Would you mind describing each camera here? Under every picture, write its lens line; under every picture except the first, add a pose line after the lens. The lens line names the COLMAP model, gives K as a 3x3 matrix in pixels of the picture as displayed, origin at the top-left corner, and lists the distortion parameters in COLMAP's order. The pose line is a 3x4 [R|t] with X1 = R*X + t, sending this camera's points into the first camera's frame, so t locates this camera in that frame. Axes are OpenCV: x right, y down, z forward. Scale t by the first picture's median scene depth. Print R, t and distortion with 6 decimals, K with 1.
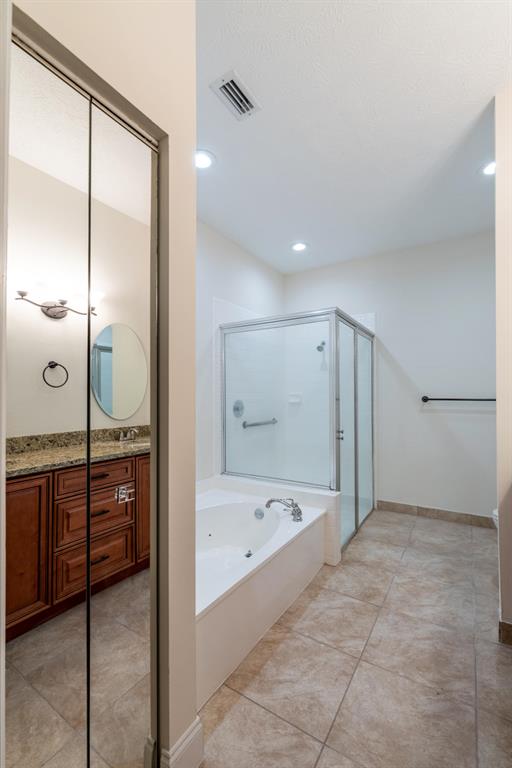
lens RADIAL K [[331.1, 0, 254.2], [0, 331.1, 389.6], [0, 0, 1]] dist [0.001382, -0.000278]
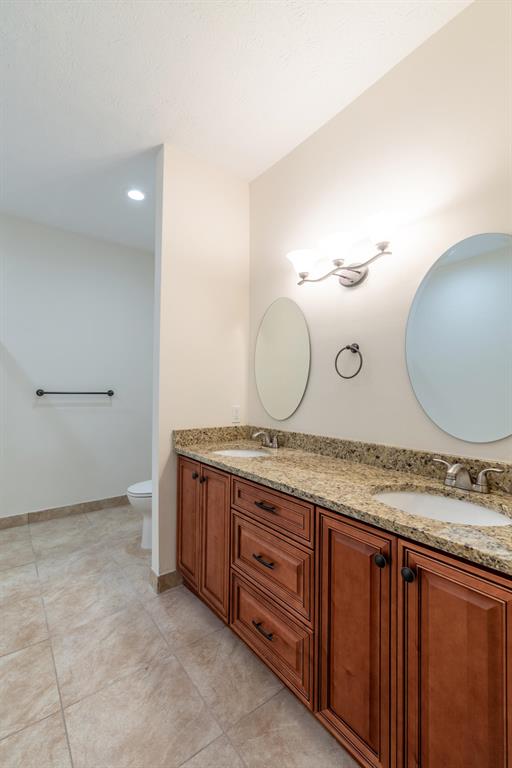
lens RADIAL K [[330.0, 0, 256.0], [0, 330.0, 384.0], [0, 0, 1]] dist [0.002383, -0.000871]
pose [[0.340556, 0.025689, 0.939873, -0.211898], [-0.028618, 0.999447, -0.016948, 0.004704], [-0.939789, -0.021125, 0.341103, 0.196453]]
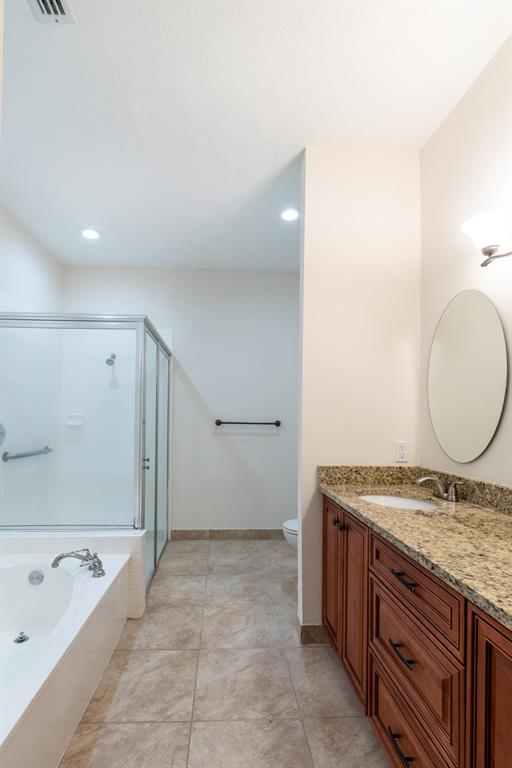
lens RADIAL K [[355.3, 0, 235.8], [0, 355.3, 412.6], [0, 0, 1]] dist [-0.000113, -0.000367]
pose [[0.820484, 0.021614, 0.571260, -0.093948], [-0.024042, 0.999706, -0.003294, 0.000847], [-0.571163, -0.011031, 0.820762, 0.120462]]
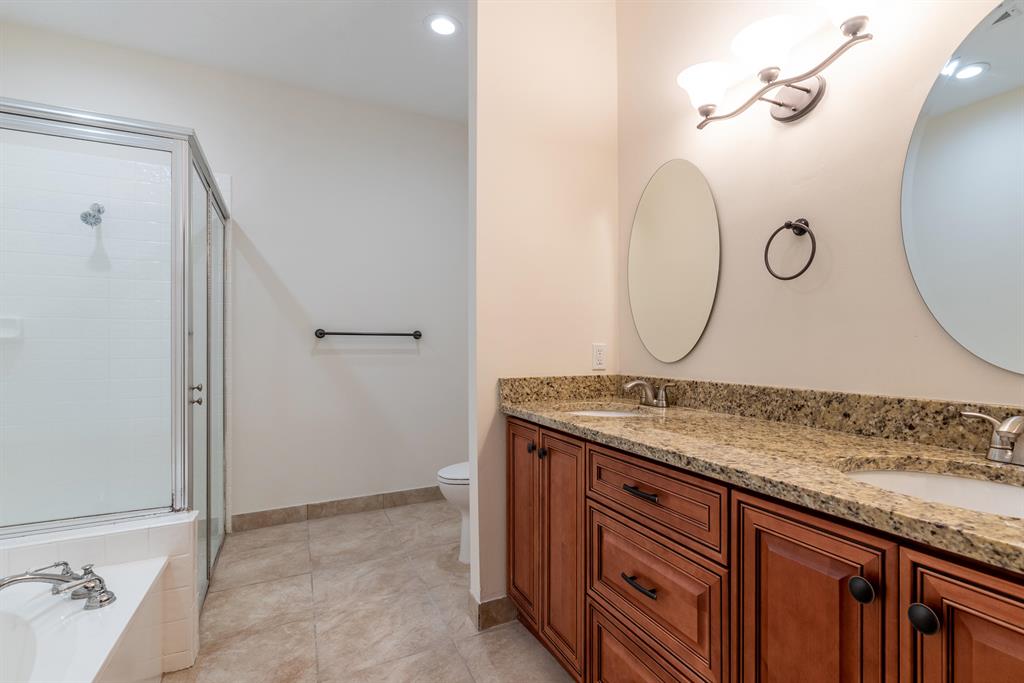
lens RADIAL K [[489.6, 0, 565.0], [0, 489.6, 342.8], [0, 0, 1]] dist [0.001213, -0.000241]
pose [[0.478686, 0.010623, 0.877922, -0.131697], [-0.017726, 0.999840, -0.002433, 0.061446], [-0.877807, -0.014398, 0.478797, 0.205667]]
